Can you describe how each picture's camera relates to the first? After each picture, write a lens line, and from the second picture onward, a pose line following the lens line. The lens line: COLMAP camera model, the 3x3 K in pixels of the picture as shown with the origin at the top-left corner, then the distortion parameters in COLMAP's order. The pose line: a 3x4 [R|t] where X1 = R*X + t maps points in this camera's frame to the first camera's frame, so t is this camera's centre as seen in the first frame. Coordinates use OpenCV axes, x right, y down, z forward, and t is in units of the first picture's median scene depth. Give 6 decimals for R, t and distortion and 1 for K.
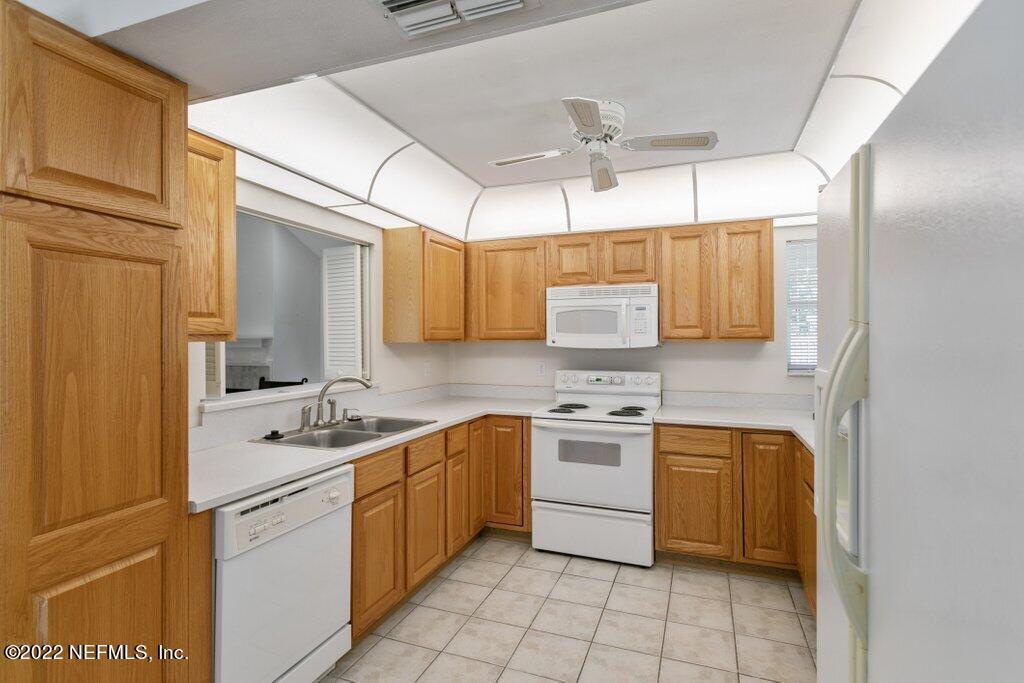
lens RADIAL K [[512.1, 0, 508.1], [0, 512.1, 332.9], [0, 0, 1]] dist [0.000988, 0.001096]
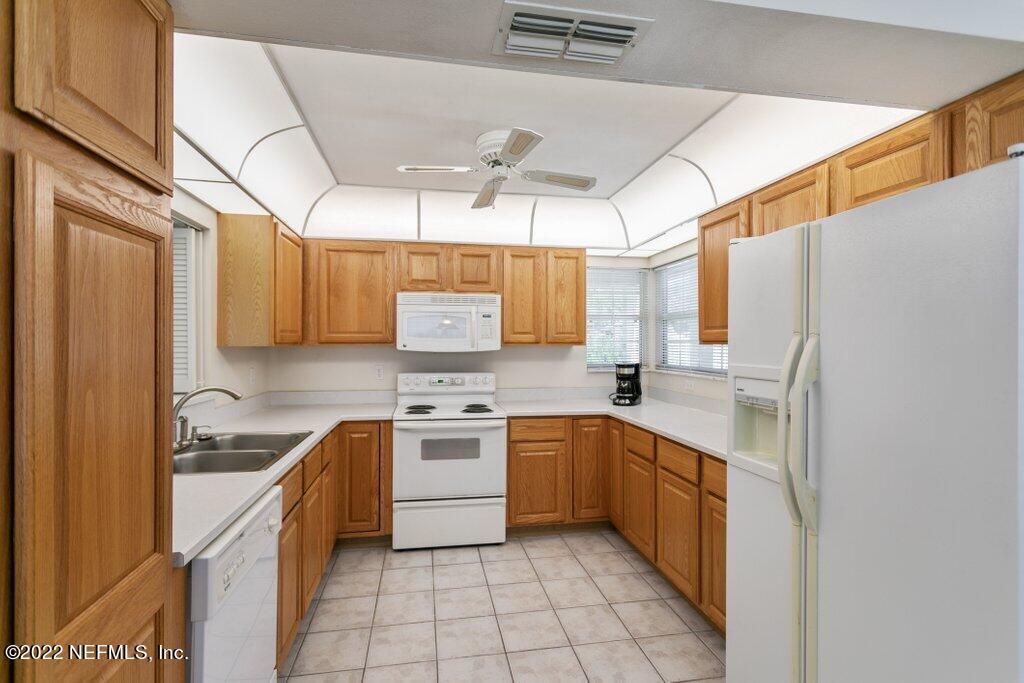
lens RADIAL K [[494.9, 0, 510.4], [0, 494.9, 340.2], [0, 0, 1]] dist [0.002142, 0.001506]
pose [[0.854069, 0.006765, 0.520116, -0.267609], [-0.009806, 0.999947, 0.003096, 0.001262], [-0.520067, -0.007744, 0.854090, 0.048193]]
